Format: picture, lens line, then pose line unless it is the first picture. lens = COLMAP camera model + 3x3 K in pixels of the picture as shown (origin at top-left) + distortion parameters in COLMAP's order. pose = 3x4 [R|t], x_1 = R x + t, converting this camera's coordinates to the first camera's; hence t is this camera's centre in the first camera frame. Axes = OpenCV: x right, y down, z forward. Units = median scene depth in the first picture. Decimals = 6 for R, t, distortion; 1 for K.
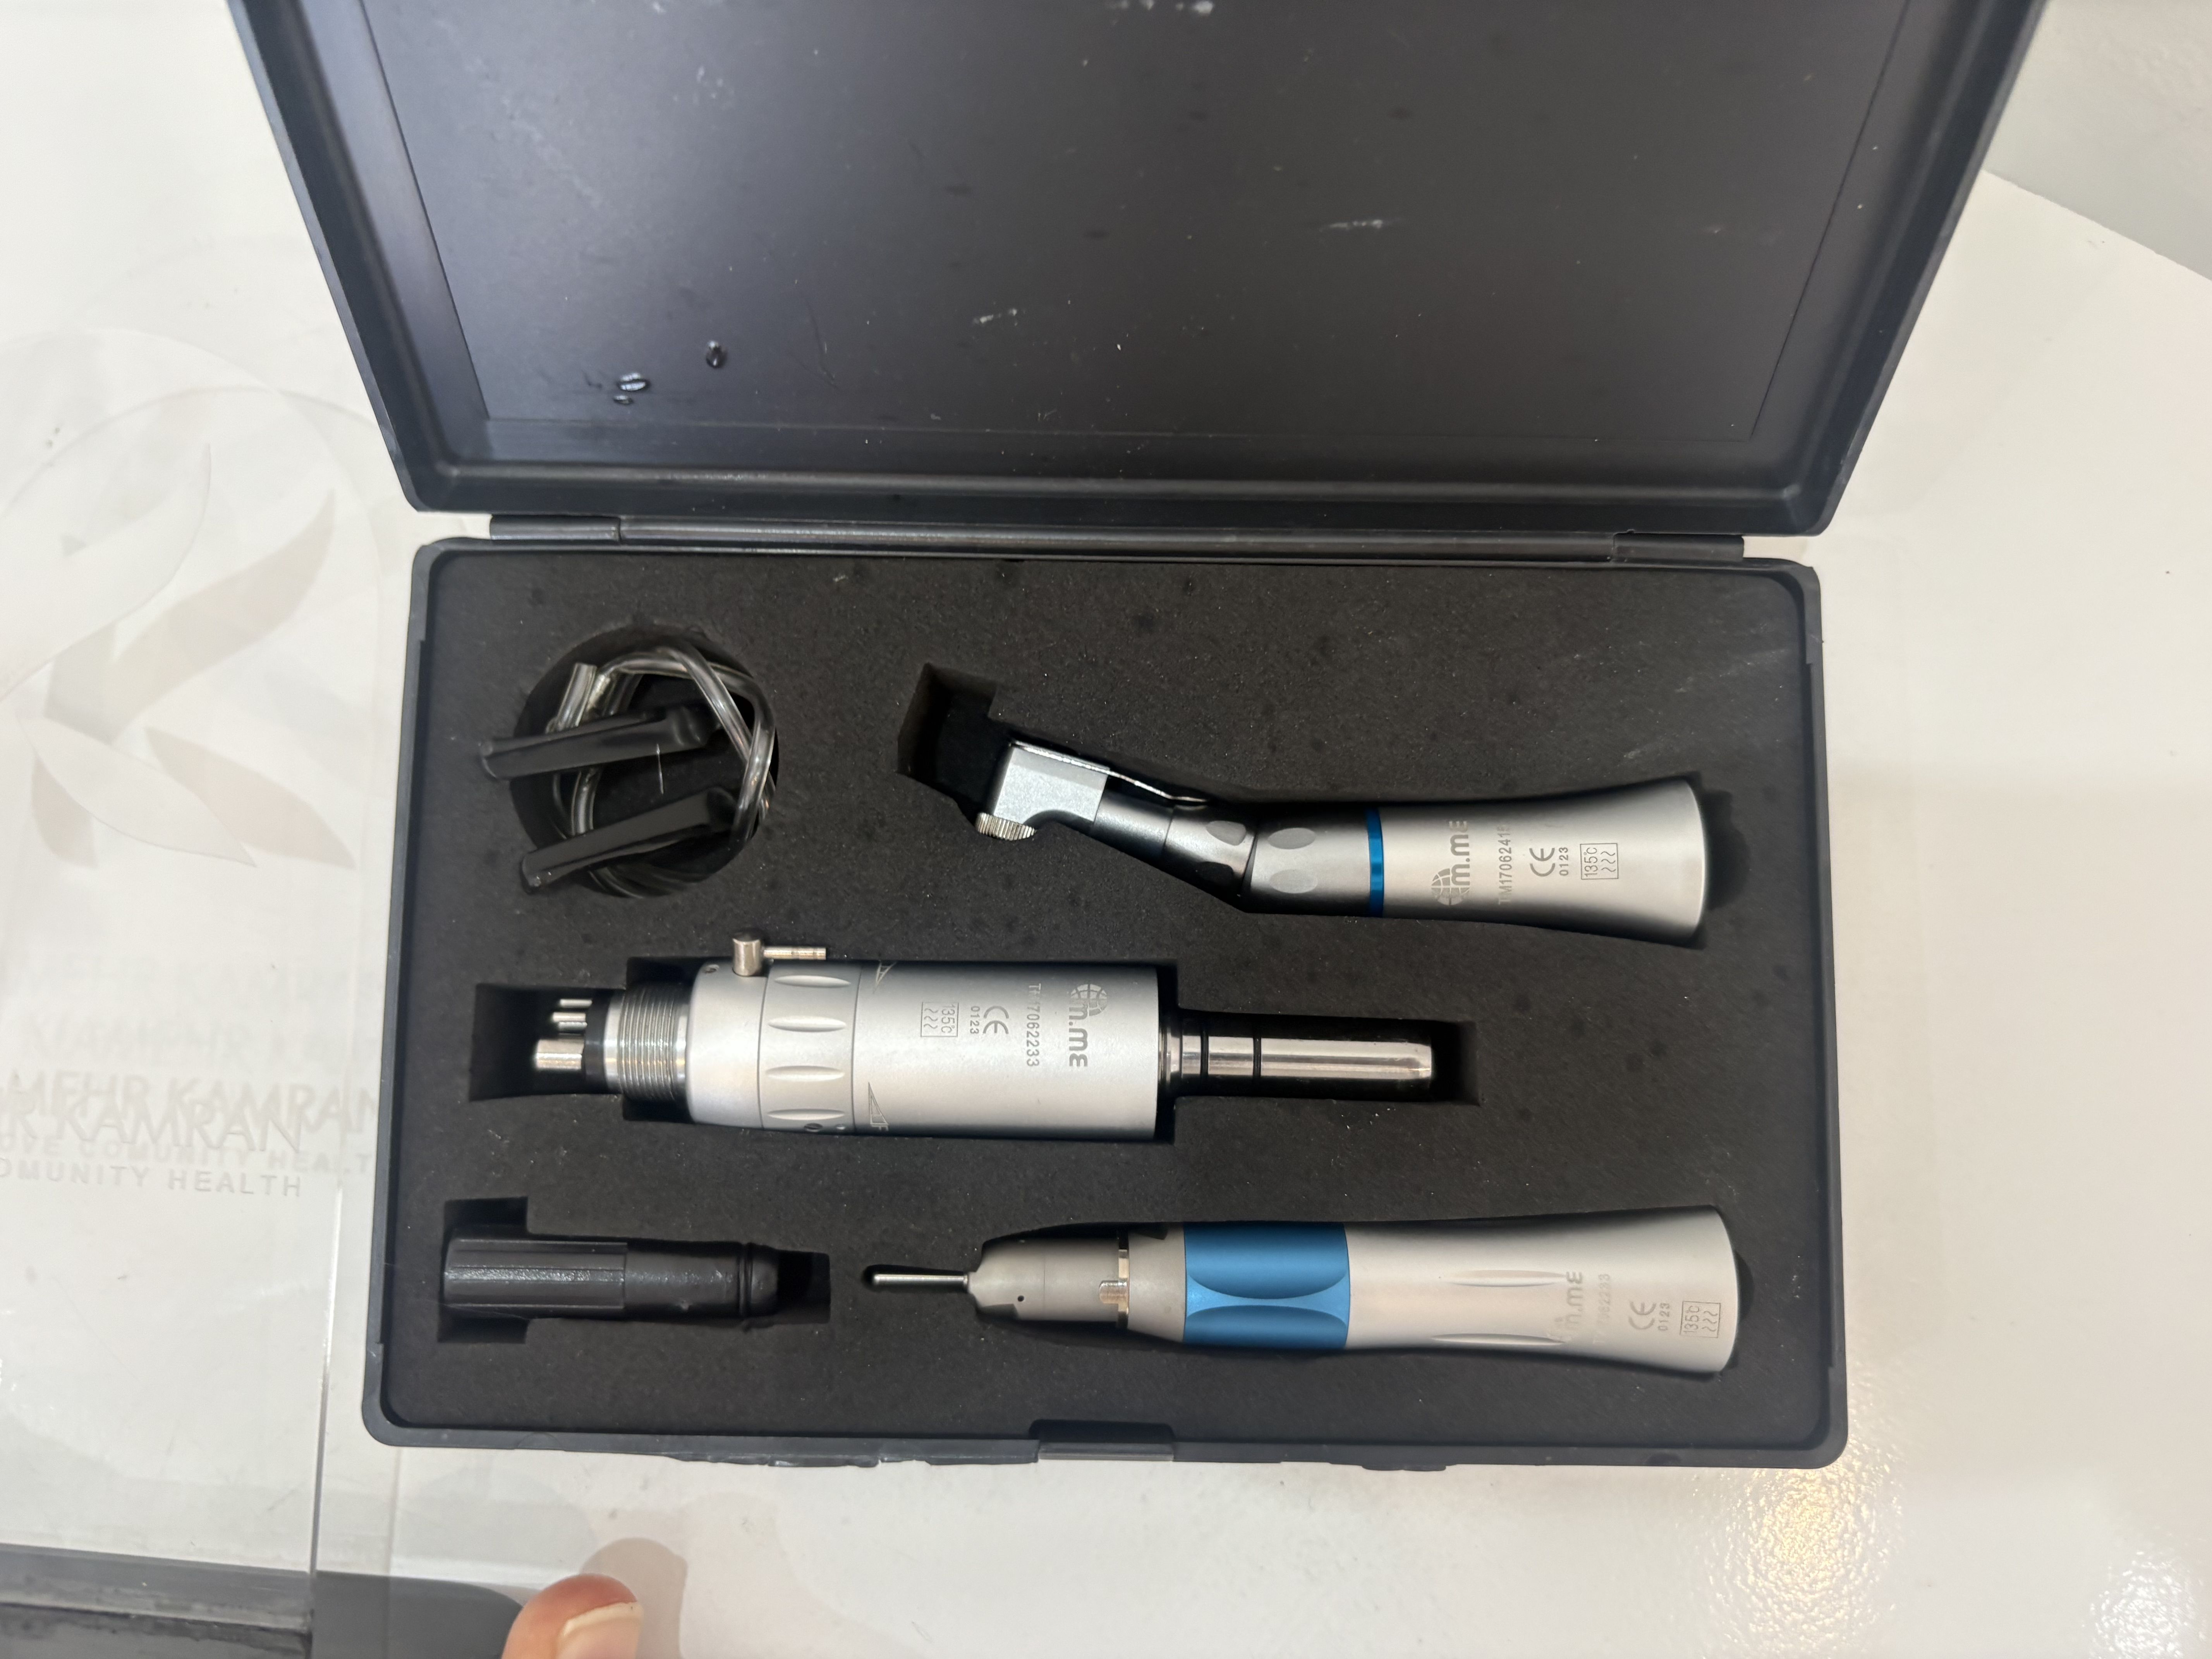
lens RADIAL K [[1744.2, 0, 1103.0], [0, 1744.2, 822.5], [0, 0, 1]] dist [-0.009873, -0.013951]
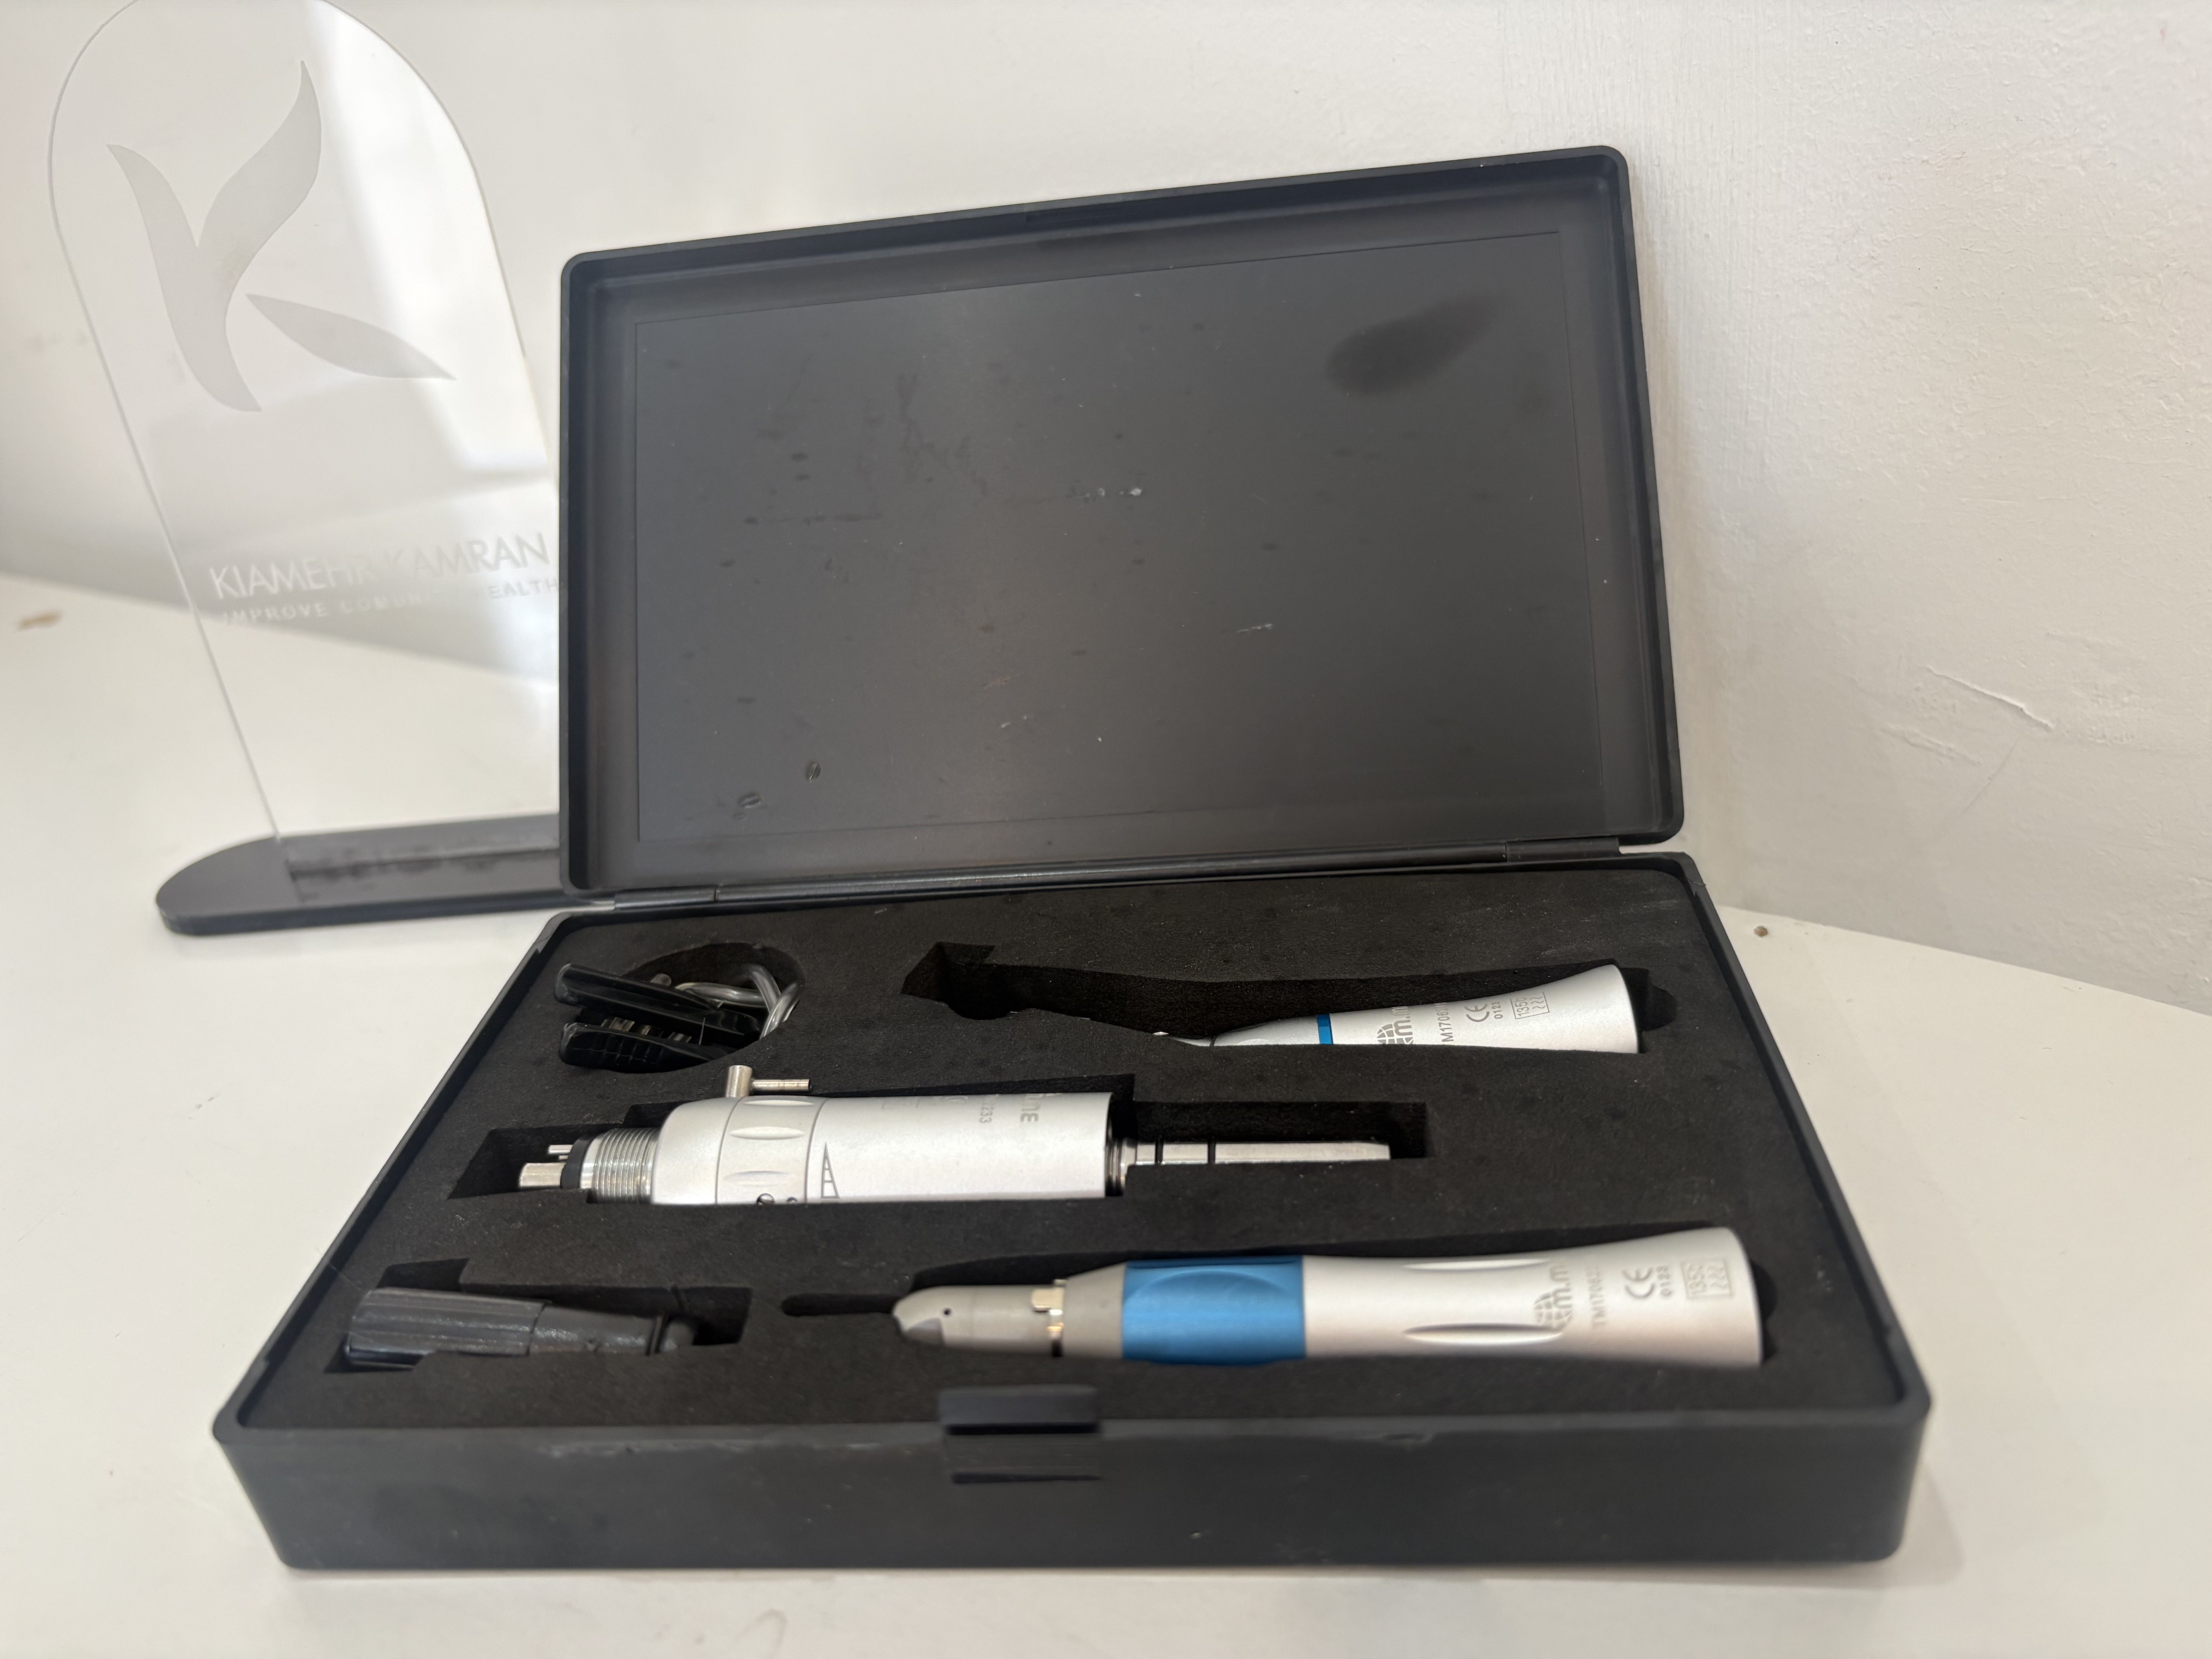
lens RADIAL K [[1744.2, 0, 1103.0], [0, 1744.2, 822.5], [0, 0, 1]] dist [-0.009873, -0.013951]
pose [[0.991839, -0.071668, -0.105450, 0.146744], [-0.046917, 0.563877, -0.824525, 0.860232], [0.118553, 0.822744, 0.555912, 0.283562]]
